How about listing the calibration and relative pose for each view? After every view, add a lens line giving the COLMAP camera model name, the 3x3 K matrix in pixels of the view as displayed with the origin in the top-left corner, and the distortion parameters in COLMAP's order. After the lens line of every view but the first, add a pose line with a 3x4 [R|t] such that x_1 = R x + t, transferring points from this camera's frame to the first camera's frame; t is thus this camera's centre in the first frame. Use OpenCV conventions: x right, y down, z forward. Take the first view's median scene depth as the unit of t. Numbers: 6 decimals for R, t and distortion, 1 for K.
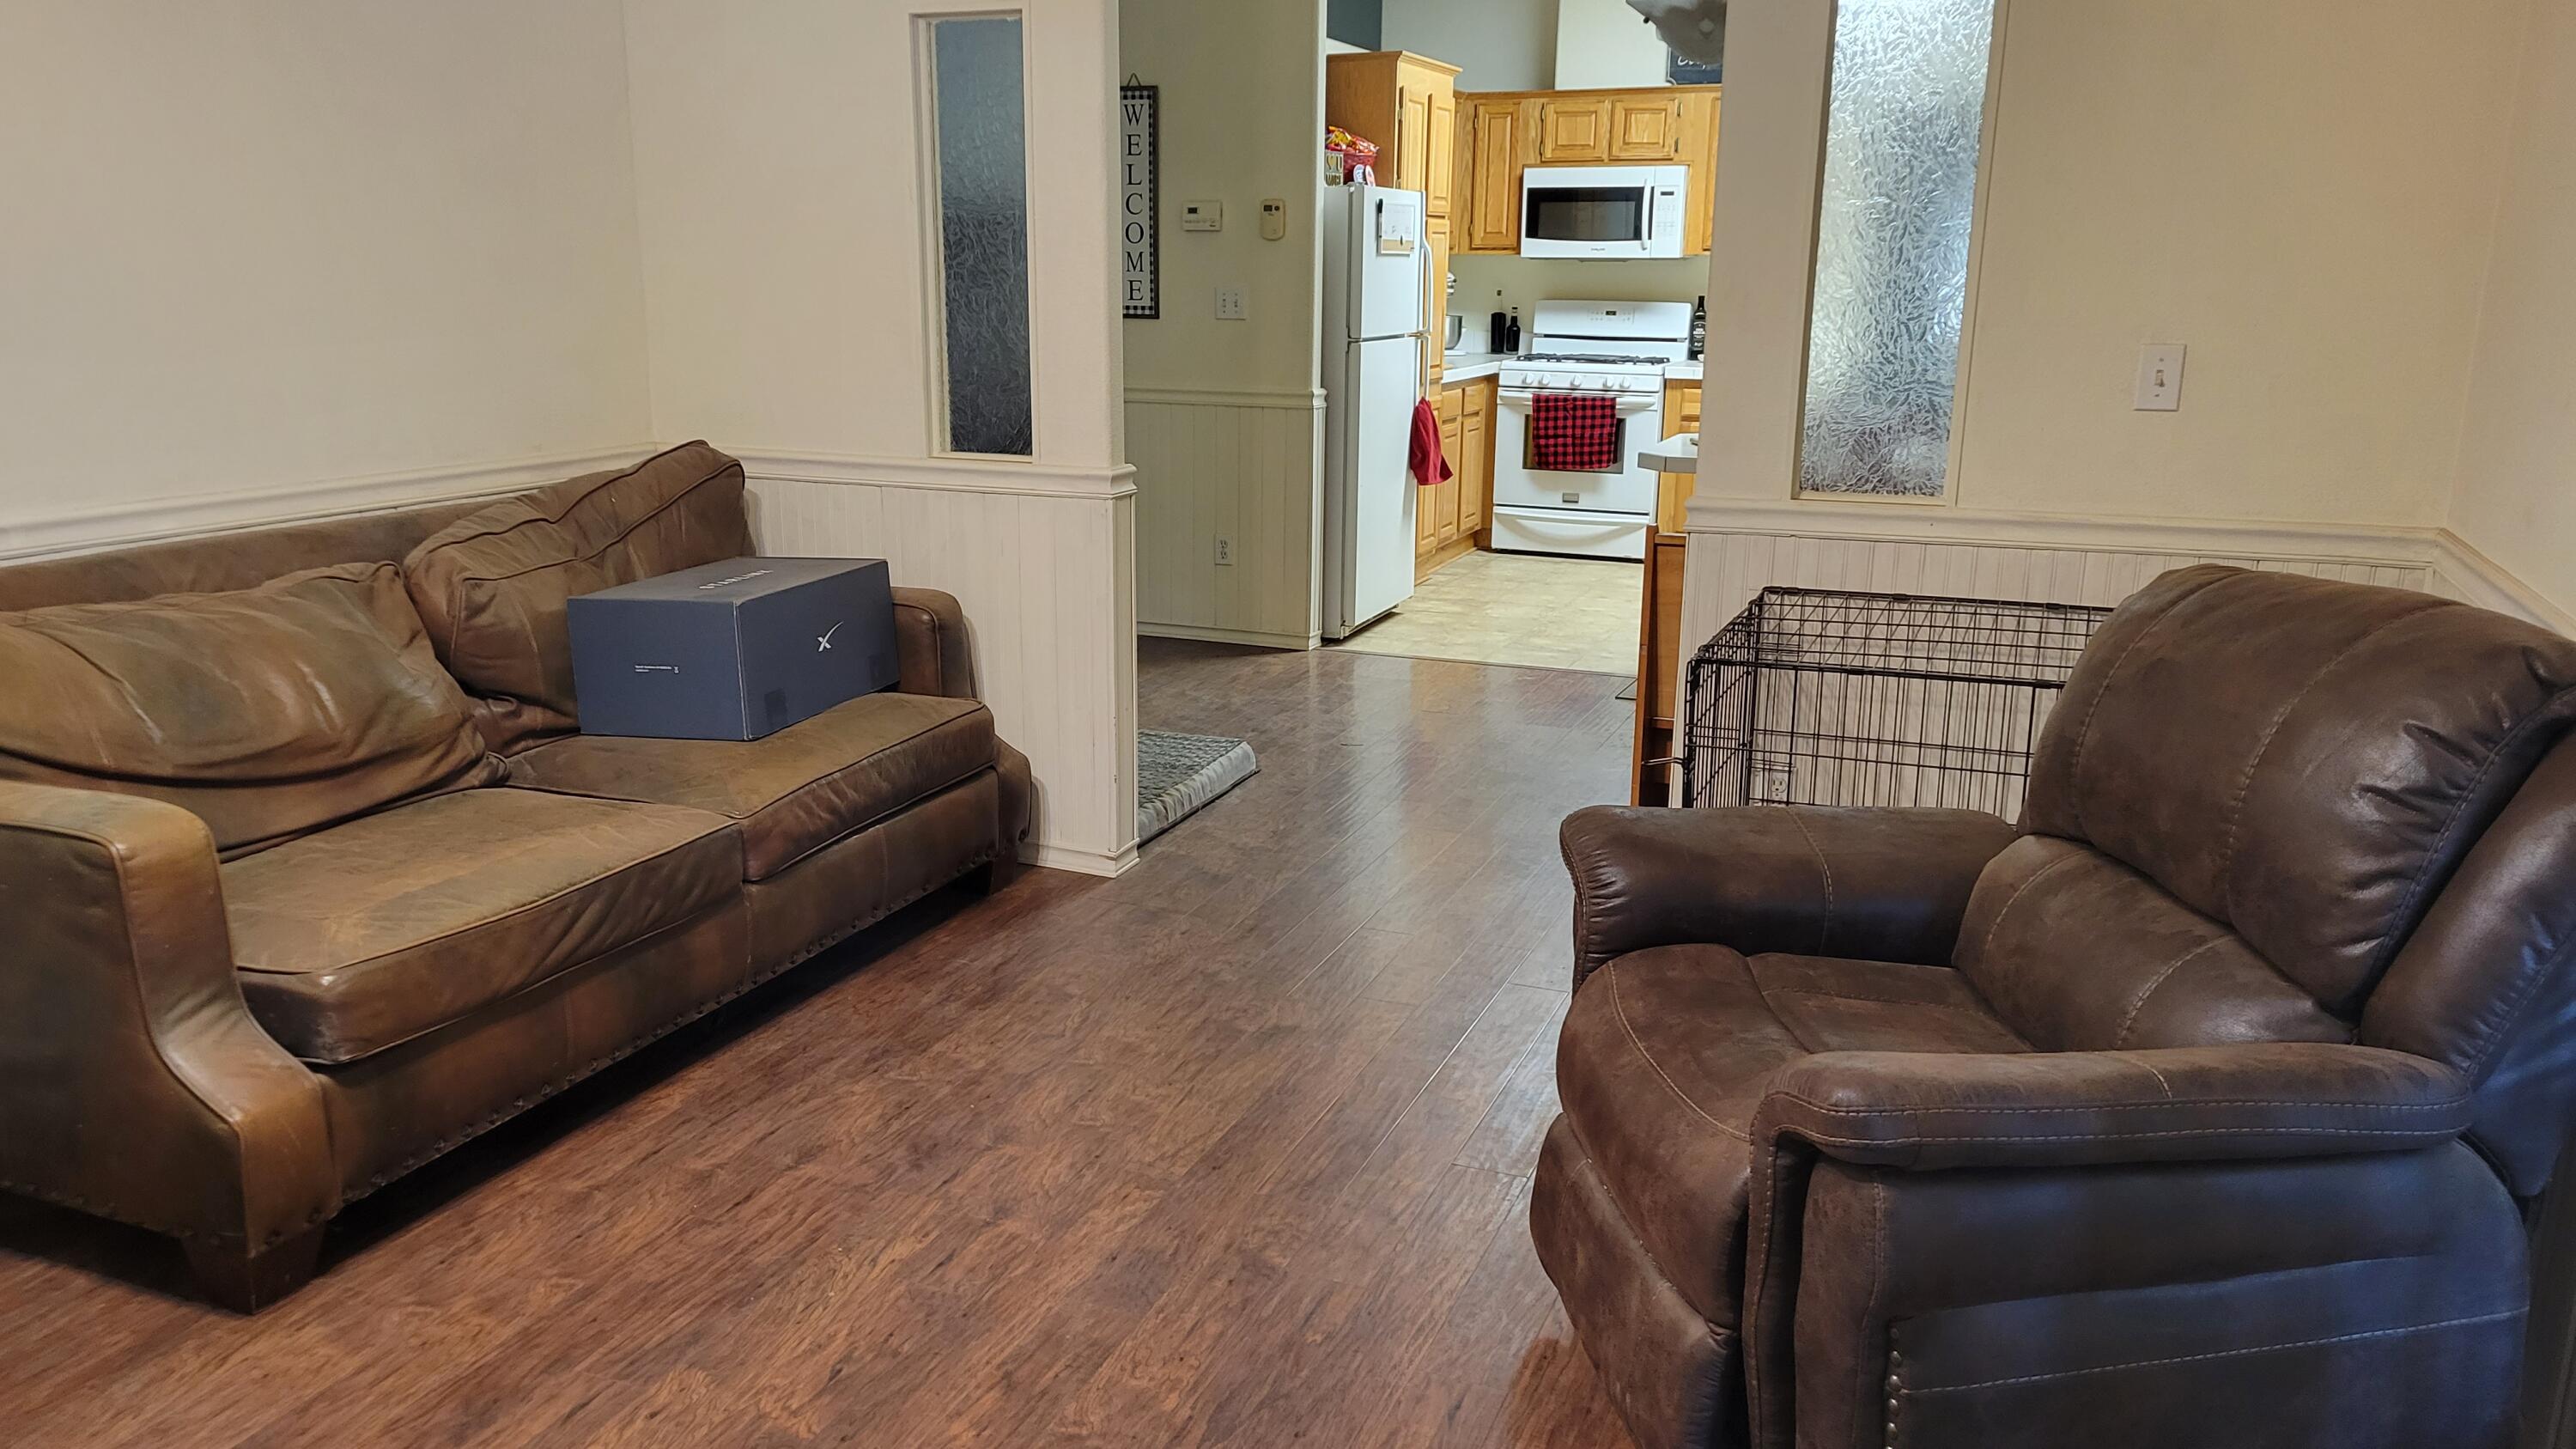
lens RADIAL K [[1973.8, 0, 1274.9], [0, 1973.8, 720.6], [0, 0, 1]] dist [0.056792, 0.001305]
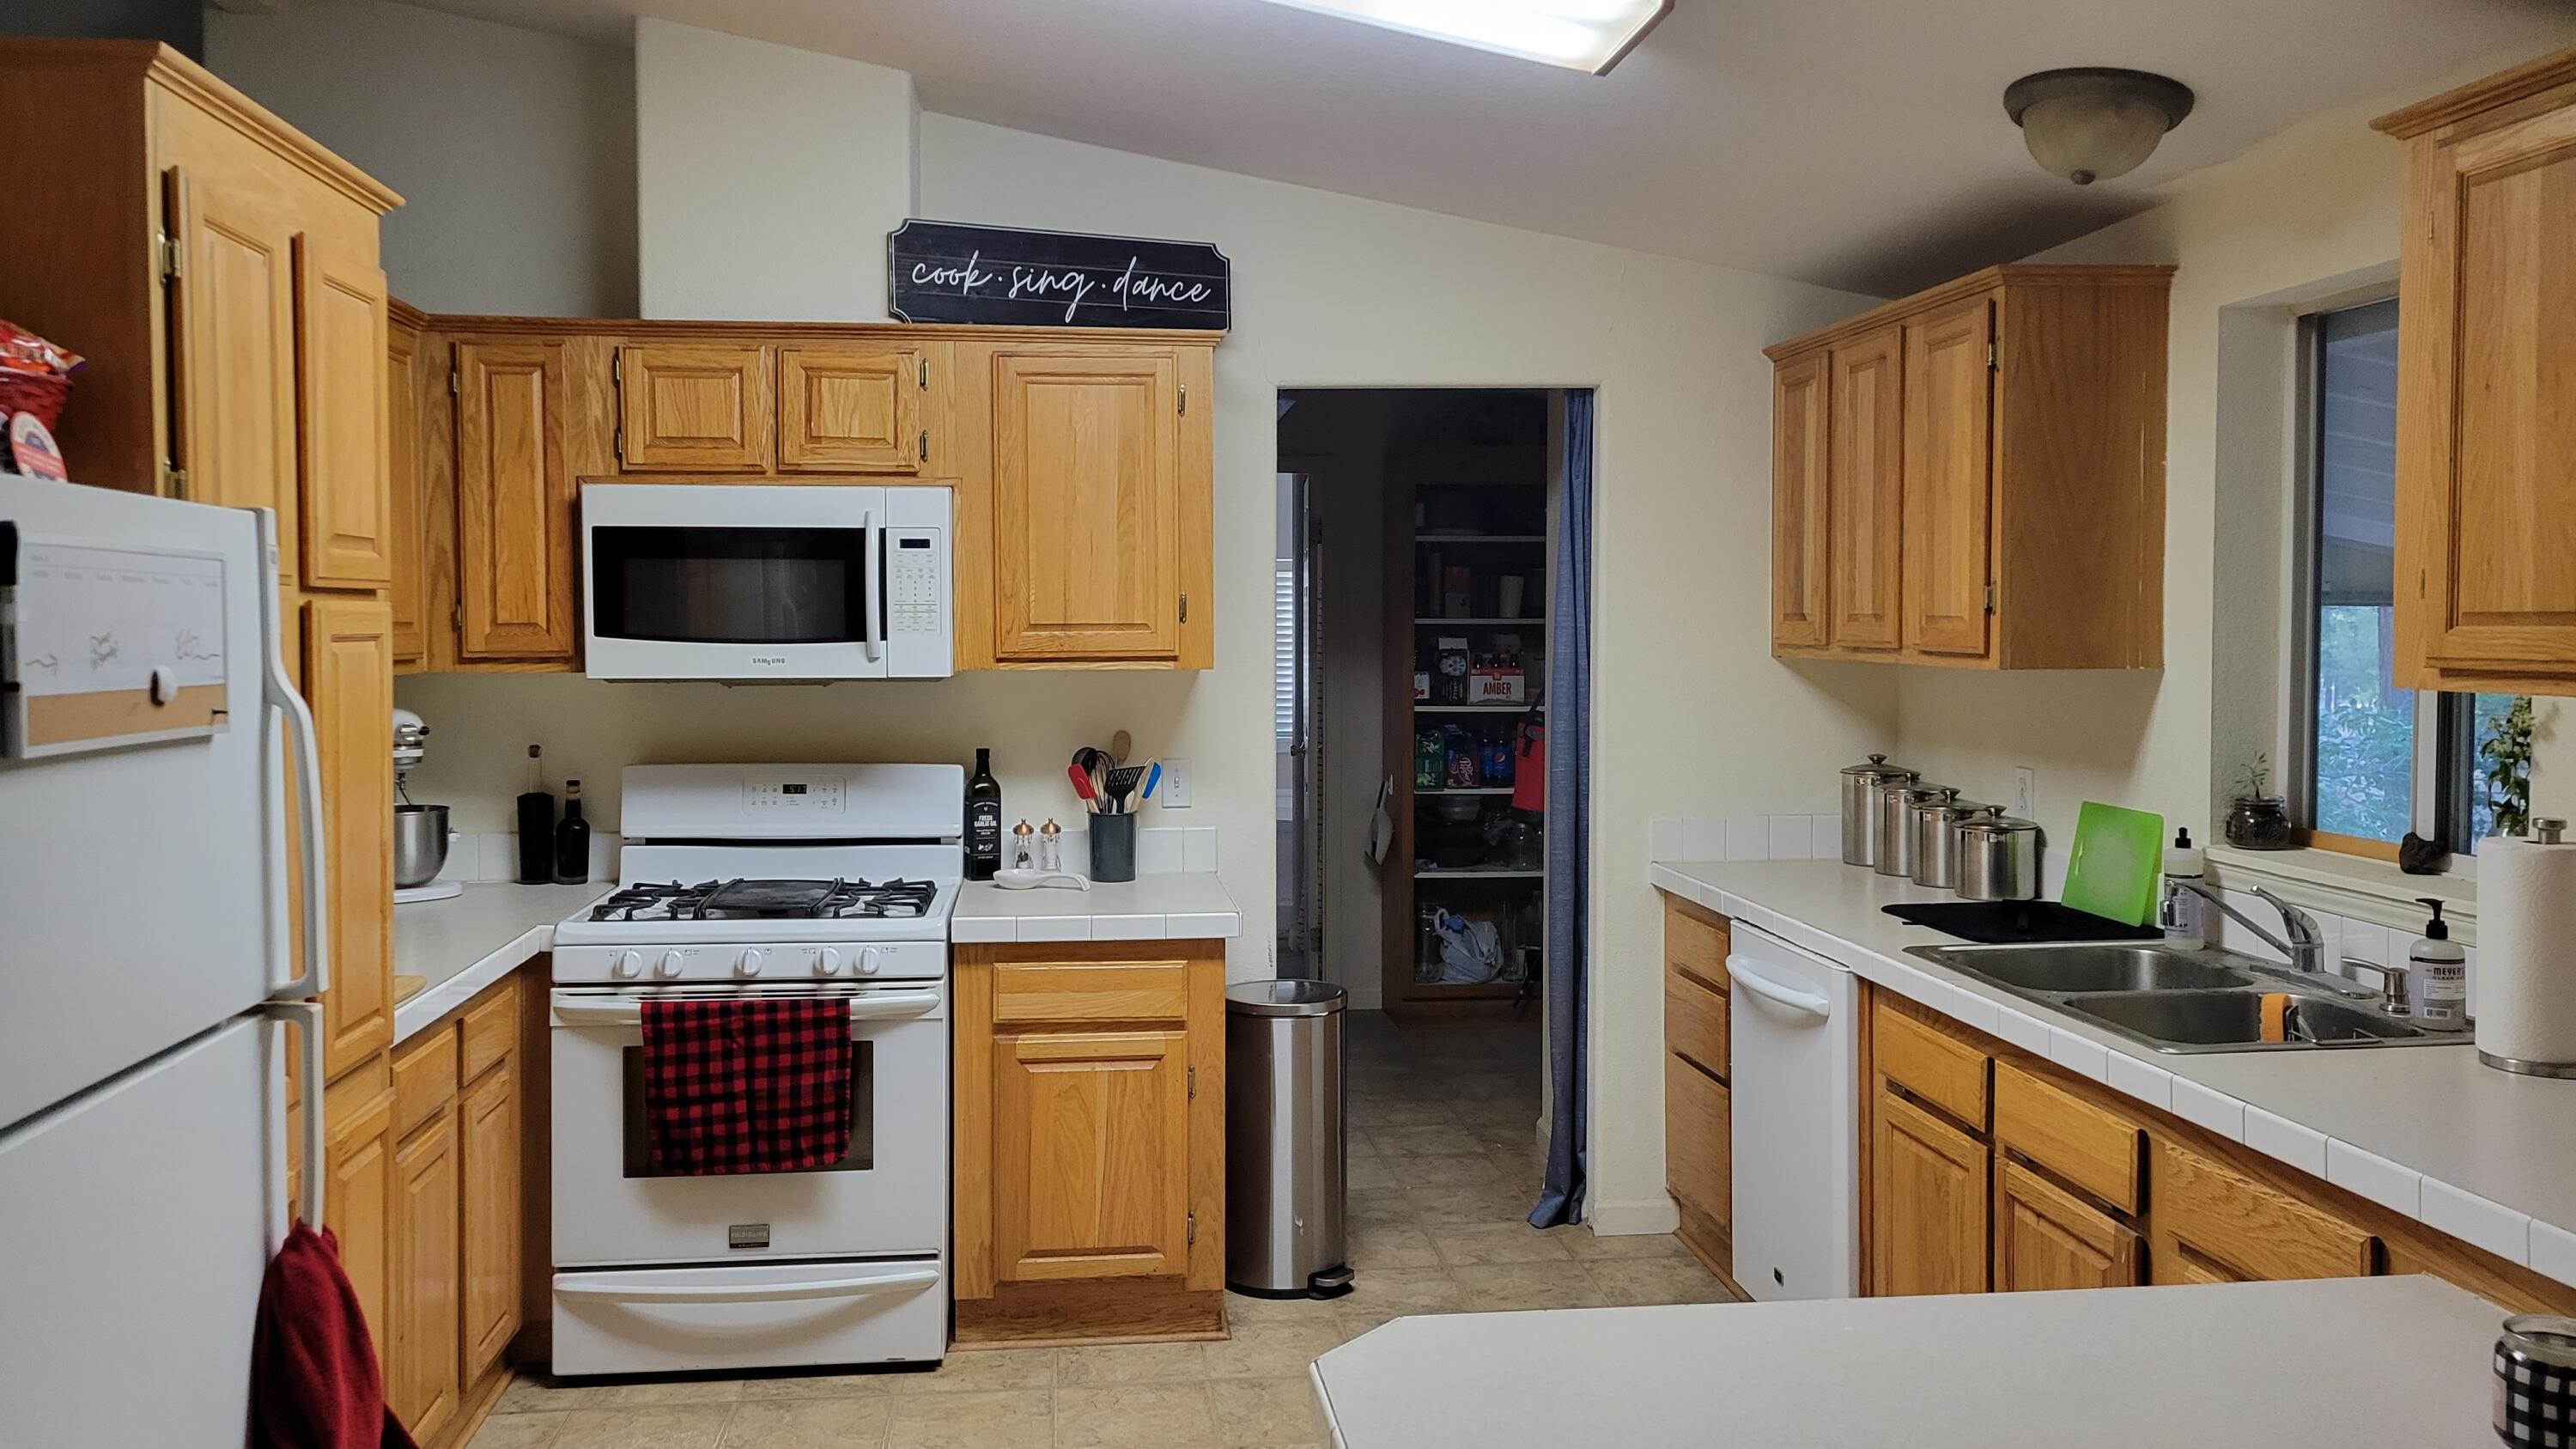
lens RADIAL K [[1973.8, 0, 1278.9], [0, 1973.8, 726.5], [0, 0, 1]] dist [0.056792, 0.001305]
pose [[0.884465, -0.032733, 0.465457, 0.056017], [0.113674, 0.982597, -0.146903, -0.144951], [-0.452548, 0.182841, 0.872794, 0.562635]]
